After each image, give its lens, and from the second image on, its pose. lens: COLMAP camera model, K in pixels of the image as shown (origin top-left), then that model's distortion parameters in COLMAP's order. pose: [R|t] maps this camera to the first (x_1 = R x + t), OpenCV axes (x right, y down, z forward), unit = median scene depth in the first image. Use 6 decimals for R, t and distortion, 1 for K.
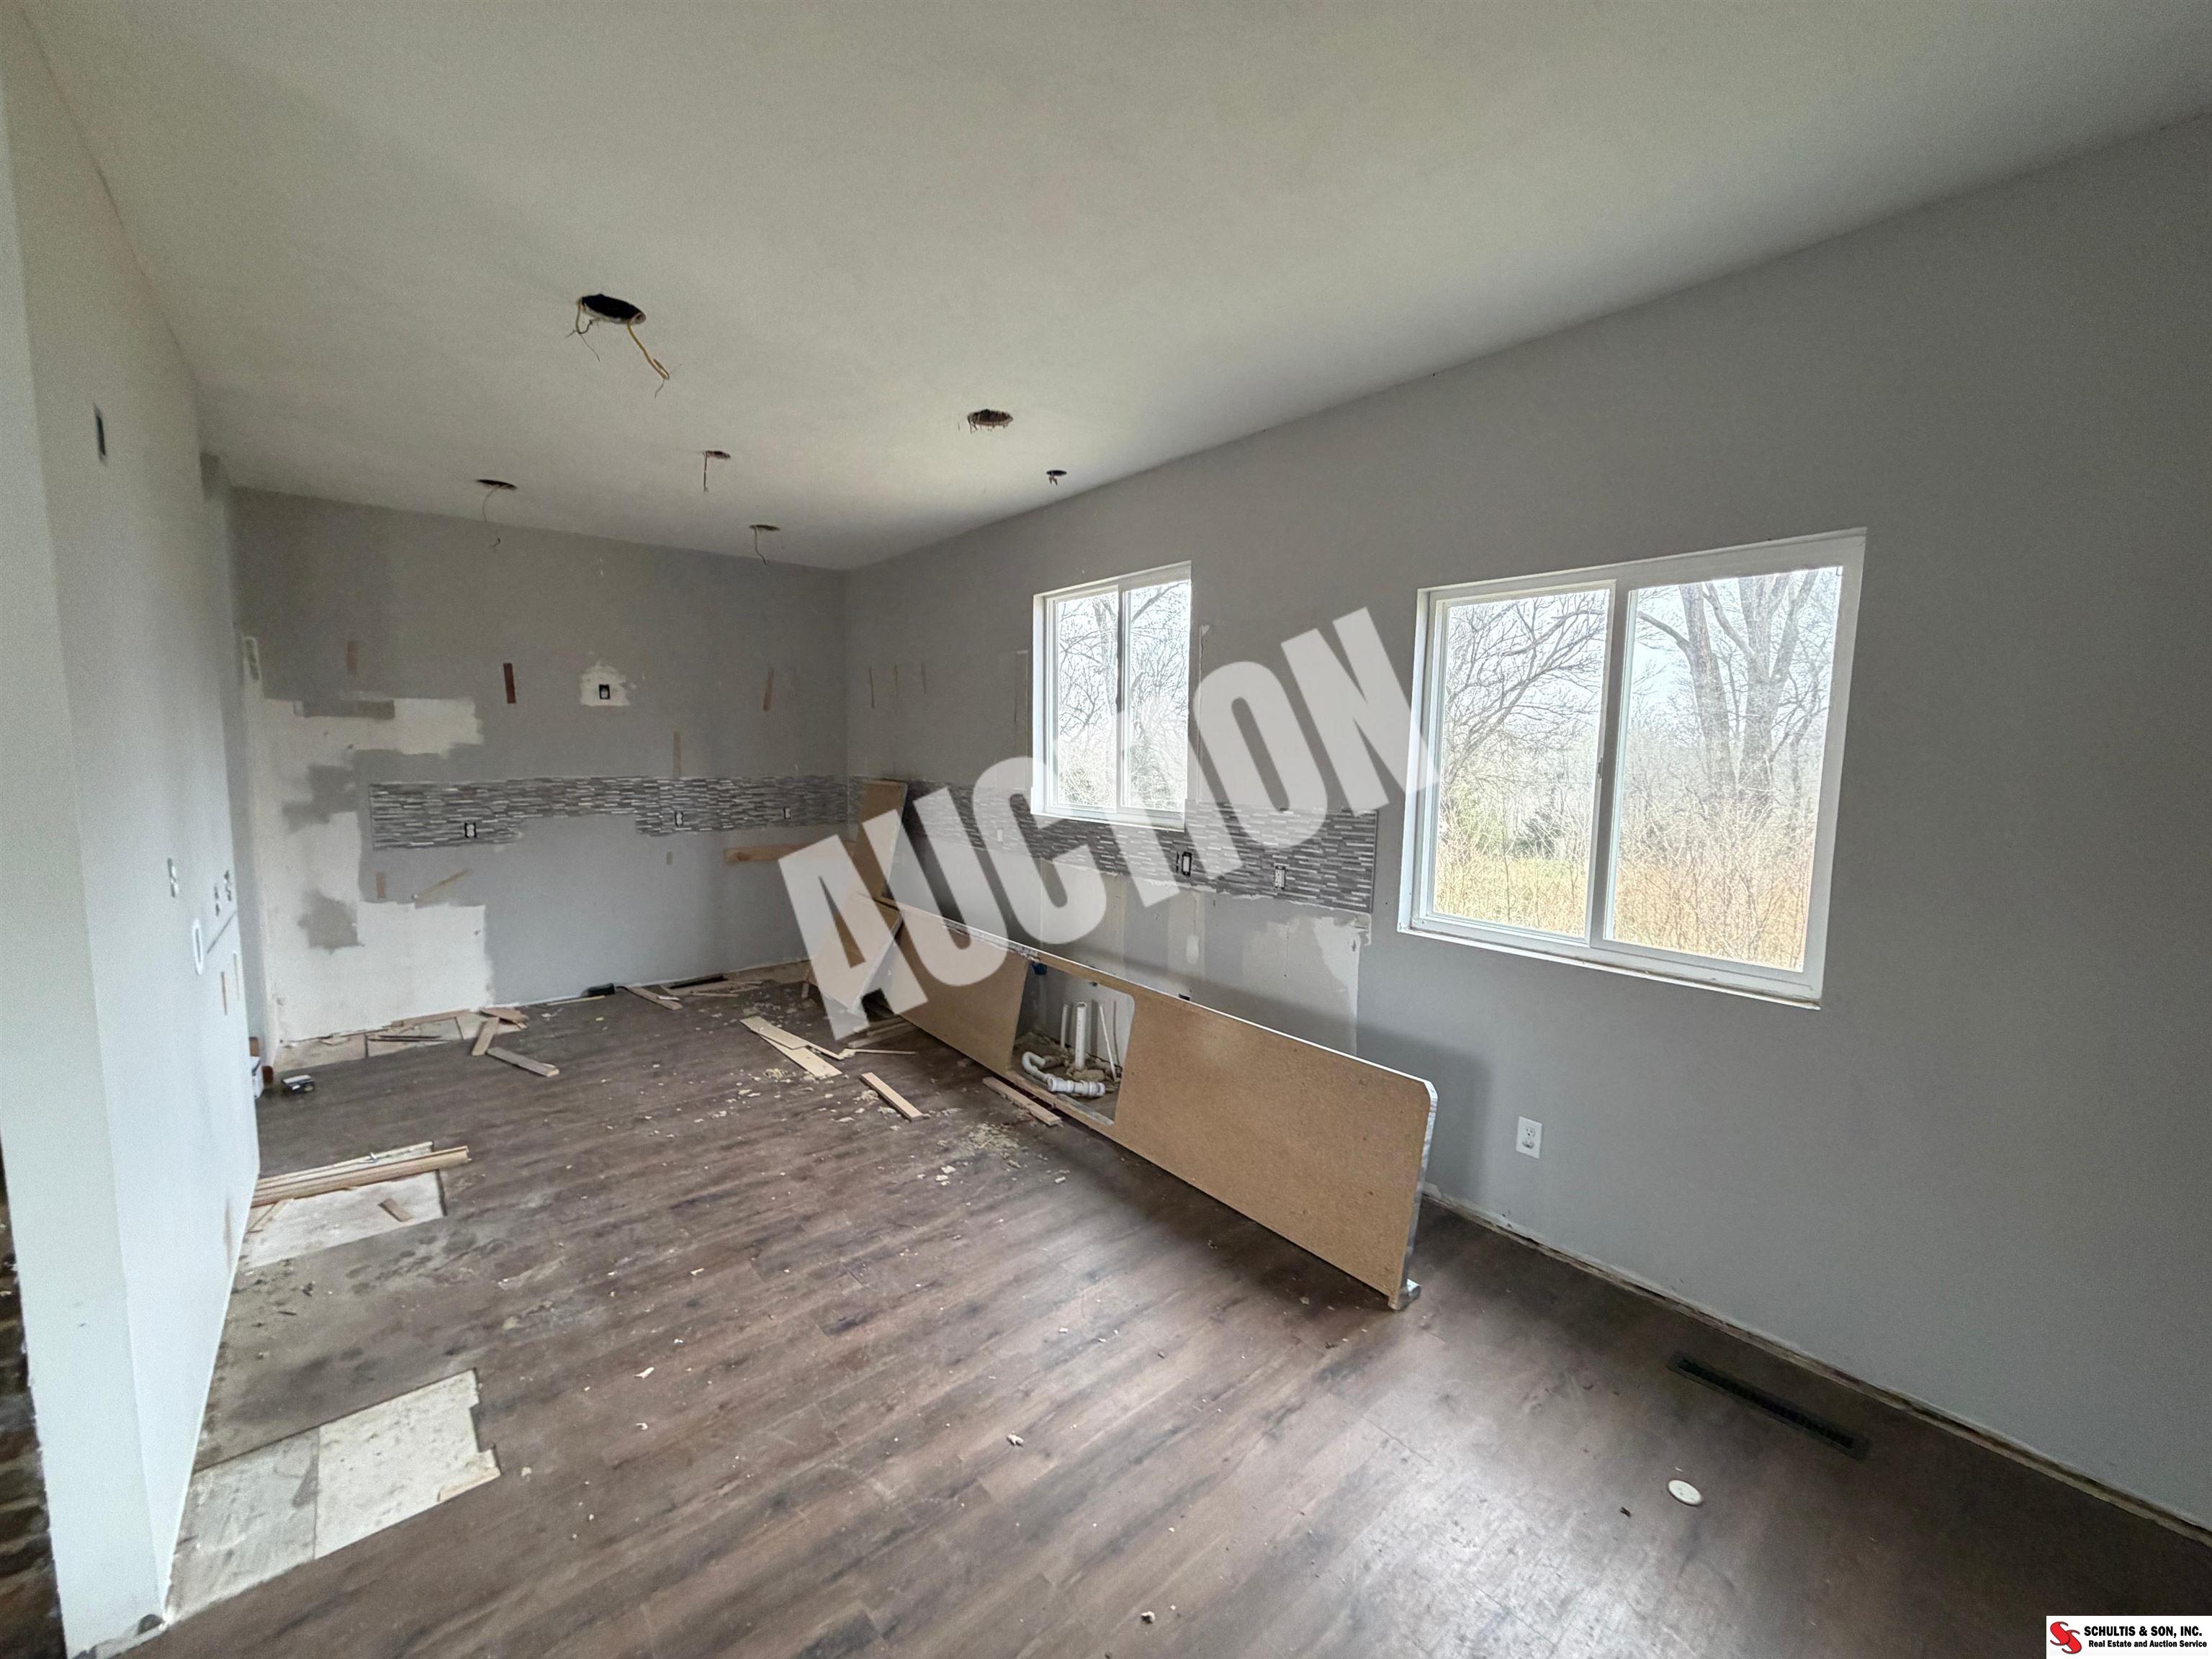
lens RADIAL K [[877.9, 0, 1099.5], [0, 877.9, 830.7], [0, 0, 1]] dist [0.000059, -0.000425]
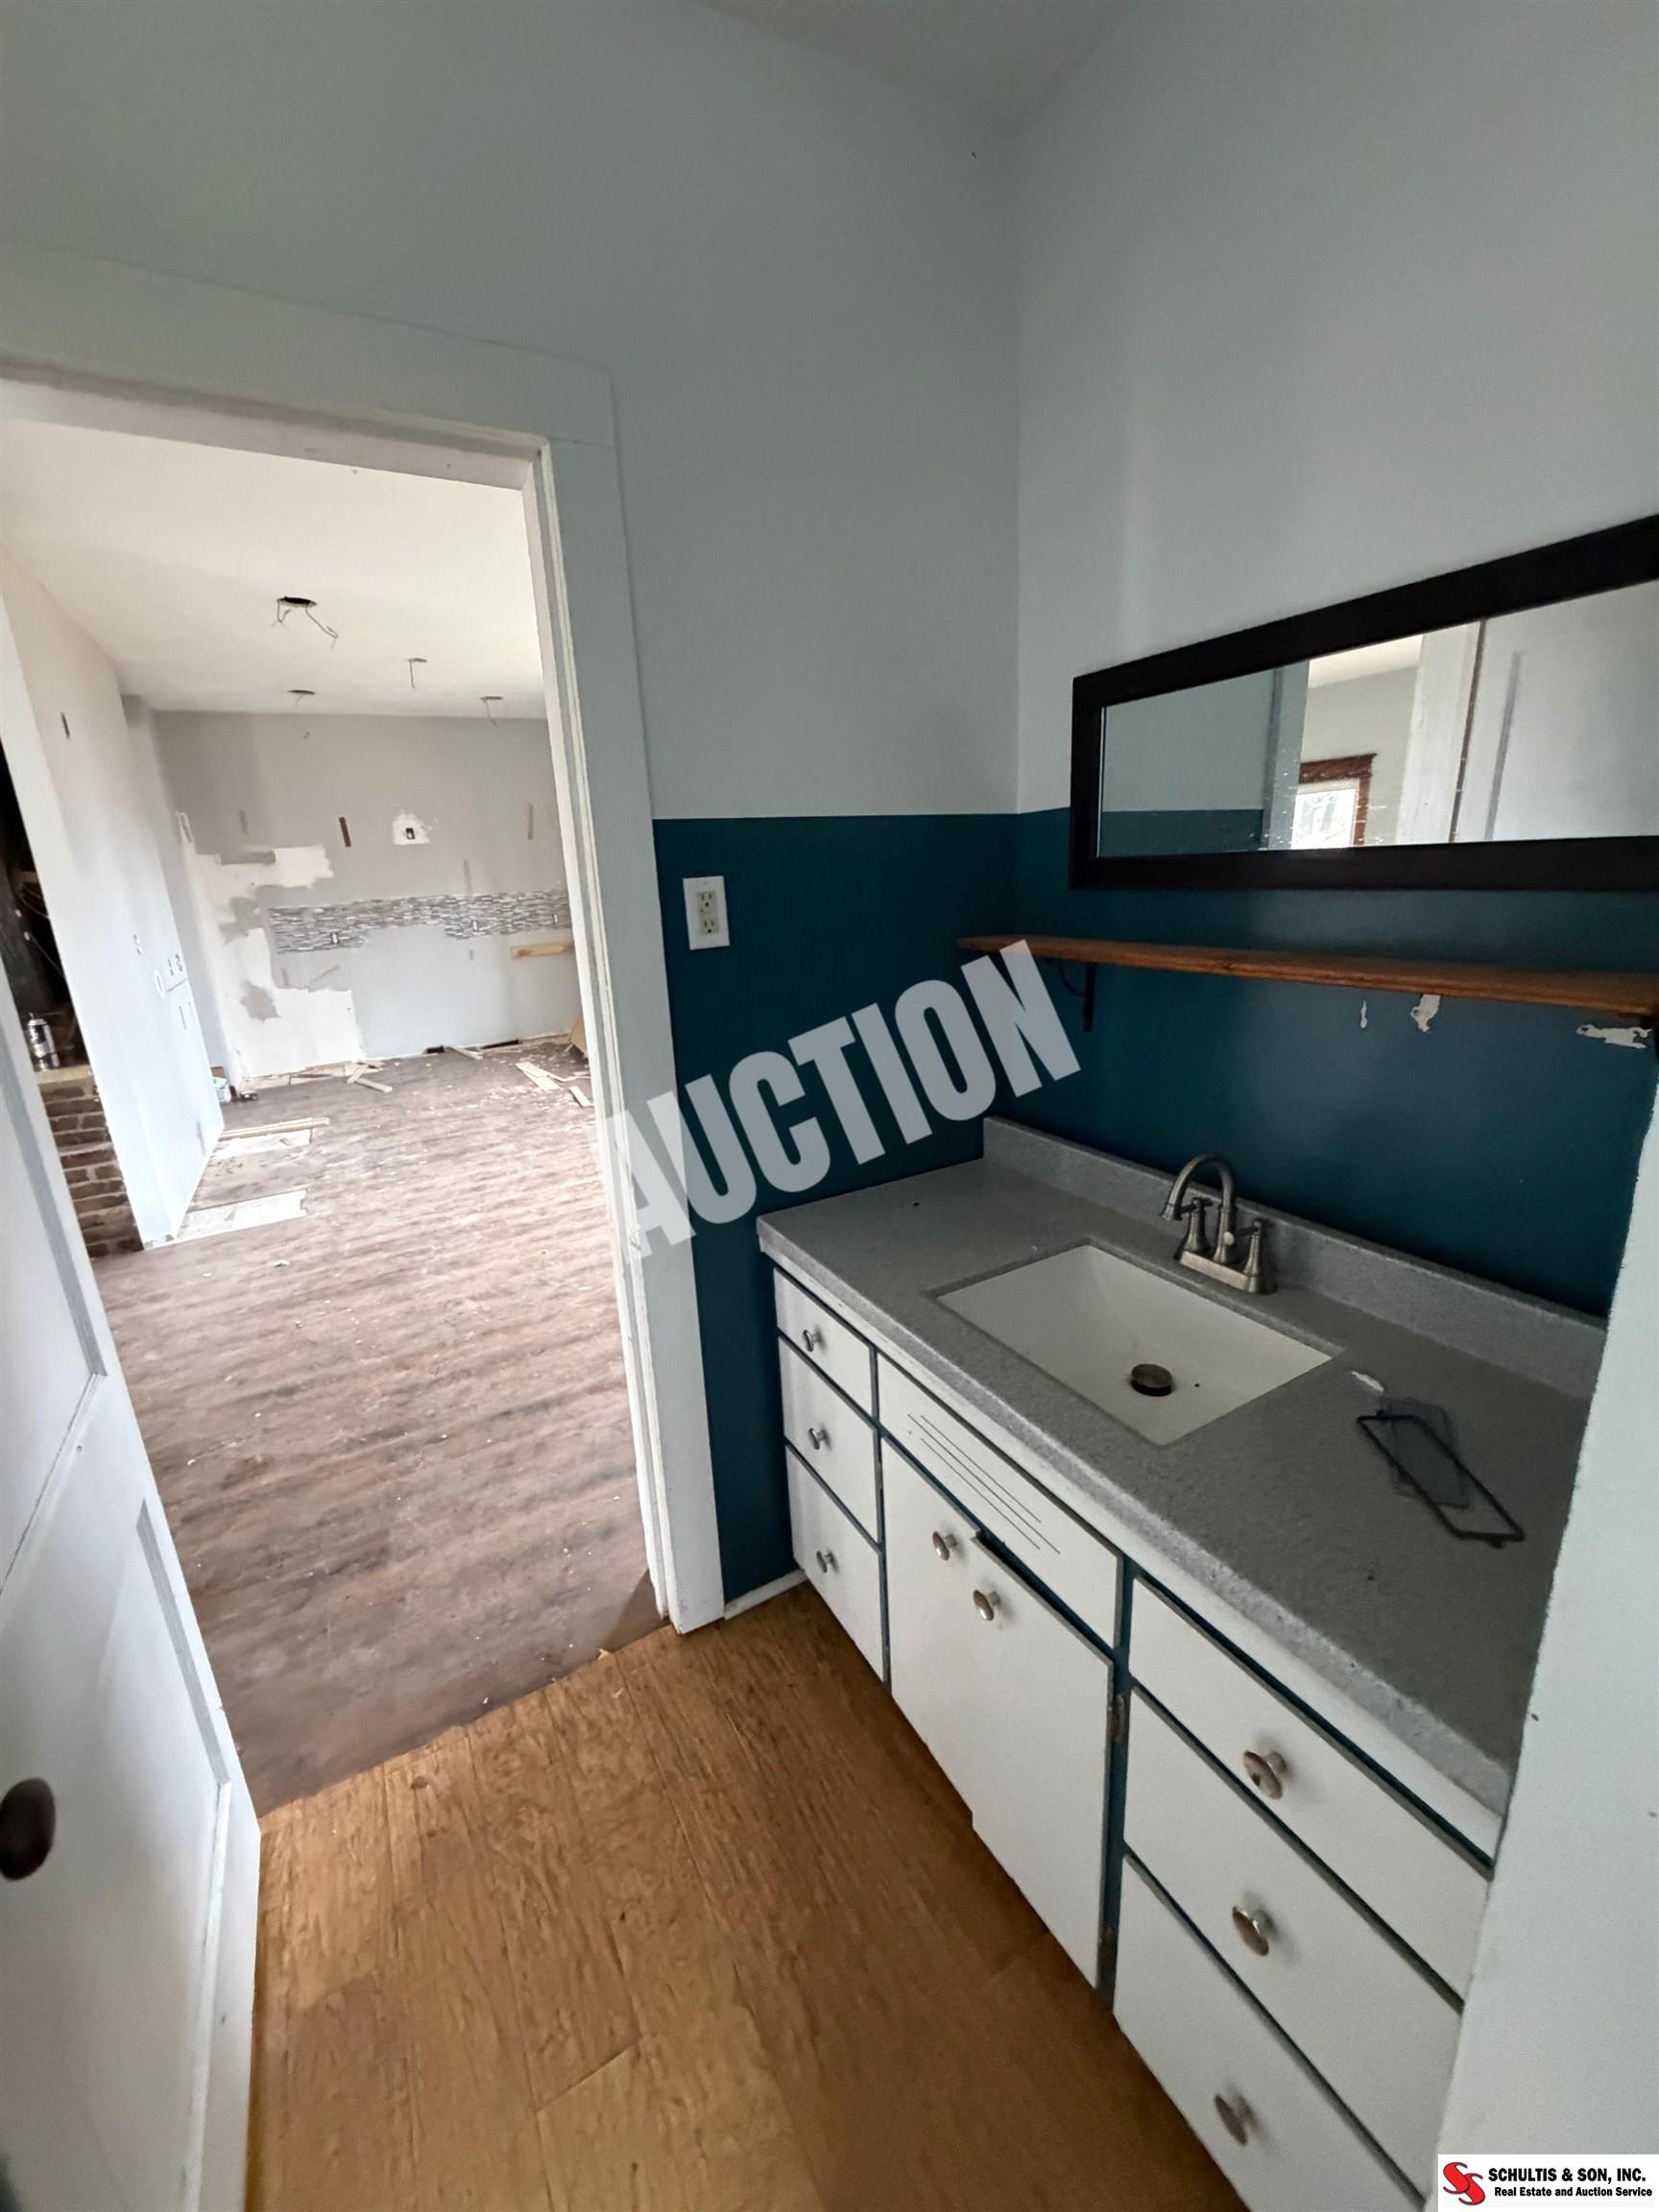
lens RADIAL K [[877.9, 0, 821.5], [0, 877.9, 1102.2], [0, 0, 1]] dist [0.000059, -0.000425]
pose [[0.977580, -0.010189, -0.210319, 0.477395], [0.046241, 0.984835, 0.167221, 0.076755], [0.205426, -0.173197, 0.963225, -0.362588]]
